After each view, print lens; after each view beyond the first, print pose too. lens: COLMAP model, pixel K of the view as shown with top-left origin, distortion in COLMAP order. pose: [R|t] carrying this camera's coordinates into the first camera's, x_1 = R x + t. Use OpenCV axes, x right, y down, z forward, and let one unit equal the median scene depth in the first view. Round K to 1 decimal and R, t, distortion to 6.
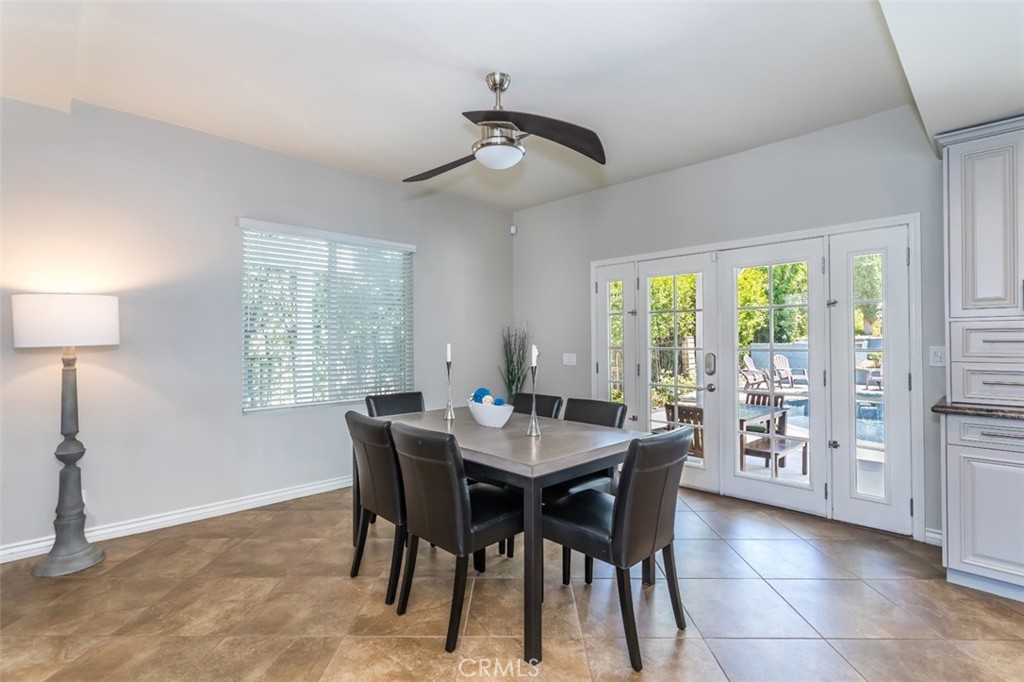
lens RADIAL K [[482.0, 0, 512.0], [0, 482.0, 341.0], [0, 0, 1]] dist [-0.002539, 0.002546]
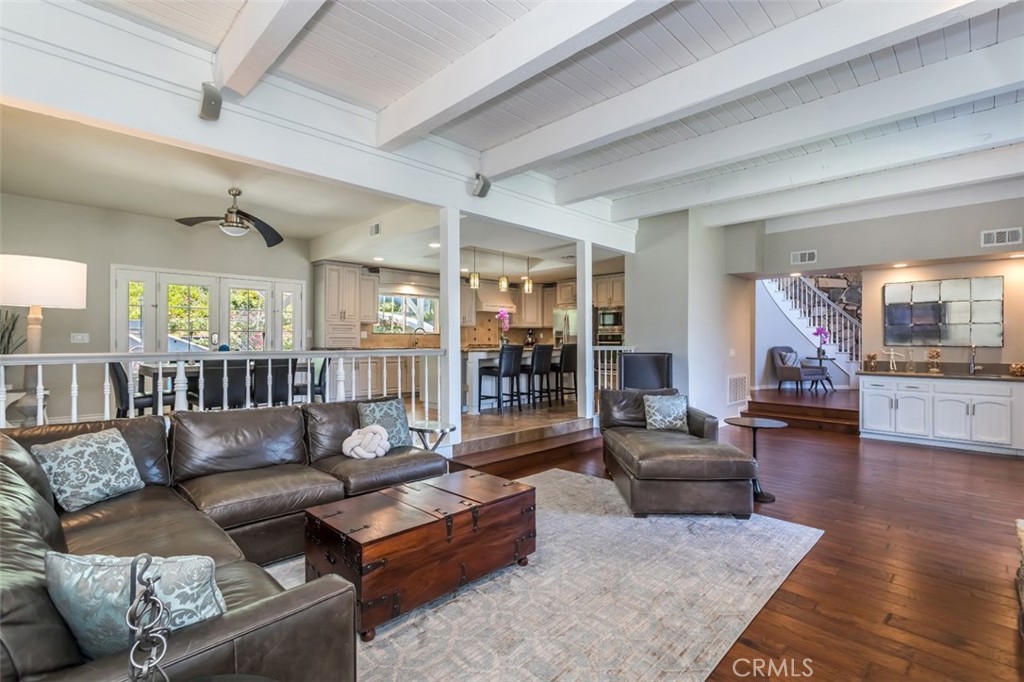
lens RADIAL K [[482.0, 0, 512.0], [0, 482.0, 341.0], [0, 0, 1]] dist [-0.002539, 0.002546]
pose [[-0.025999, 0.008292, 0.999628, -1.903563], [-0.002440, 0.999962, -0.008358, 0.090470], [-0.999659, -0.002656, -0.025978, -0.097935]]
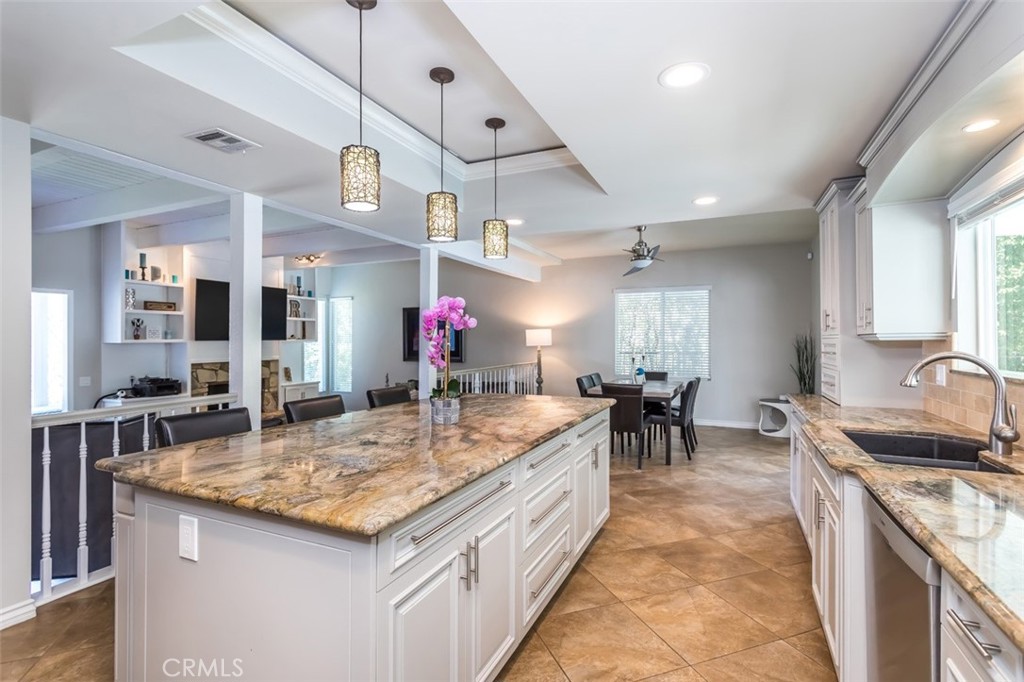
lens RADIAL K [[482.0, 0, 512.0], [0, 482.0, 341.0], [0, 0, 1]] dist [-0.002539, 0.002546]
pose [[0.360220, 0.007265, -0.932839, 1.662213], [0.002275, 0.999960, 0.008666, -0.042672], [0.932865, -0.005244, 0.360189, -0.299782]]
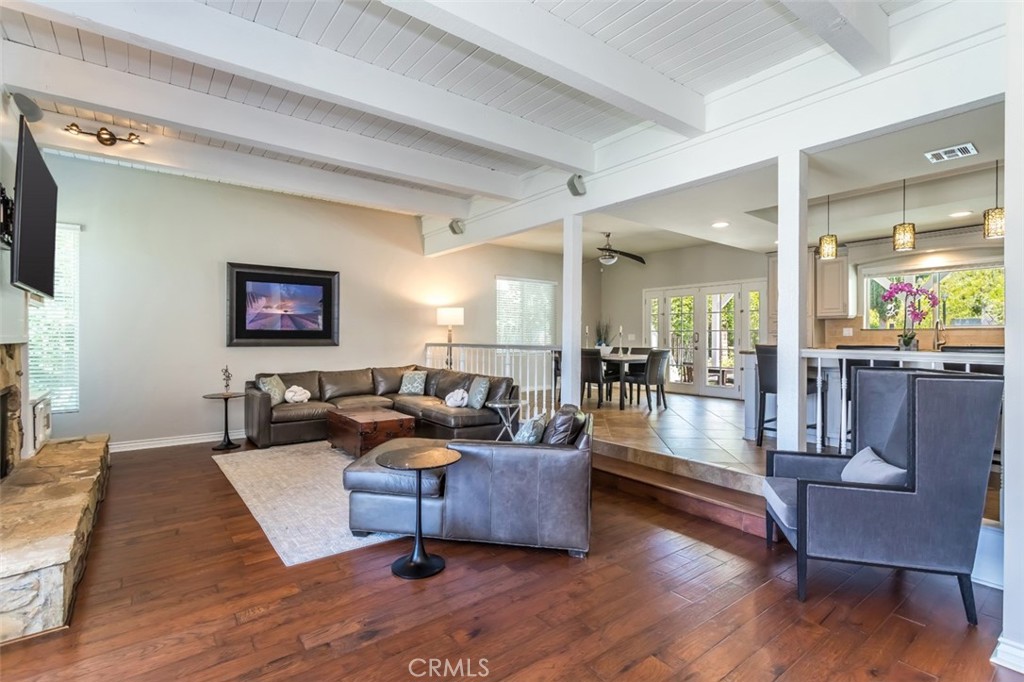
lens RADIAL K [[482.0, 0, 512.0], [0, 482.0, 341.0], [0, 0, 1]] dist [-0.002539, 0.002546]
pose [[0.993307, 0.010794, -0.115001, -0.238404], [-0.009769, 0.999907, 0.009473, 0.068272], [0.115093, -0.008287, 0.993320, -1.755277]]
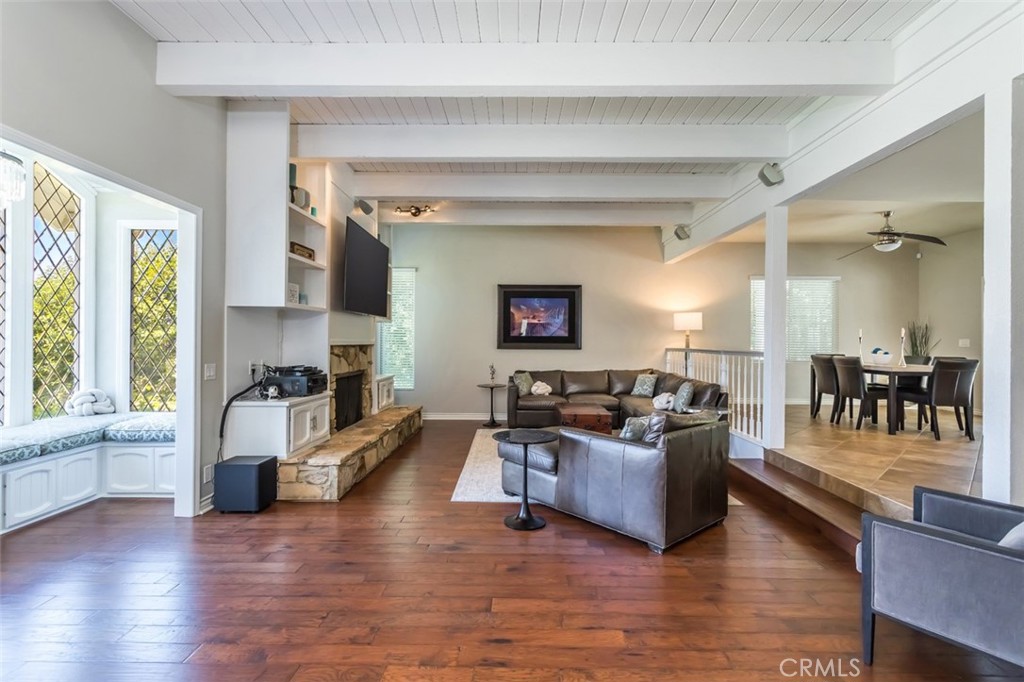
lens RADIAL K [[482.0, 0, 512.0], [0, 482.0, 341.0], [0, 0, 1]] dist [-0.002539, 0.002546]
pose [[0.710081, 0.009919, -0.704050, 0.292682], [-0.009885, 0.999943, 0.004118, 0.067409], [0.704051, 0.004035, 0.710138, -1.711845]]
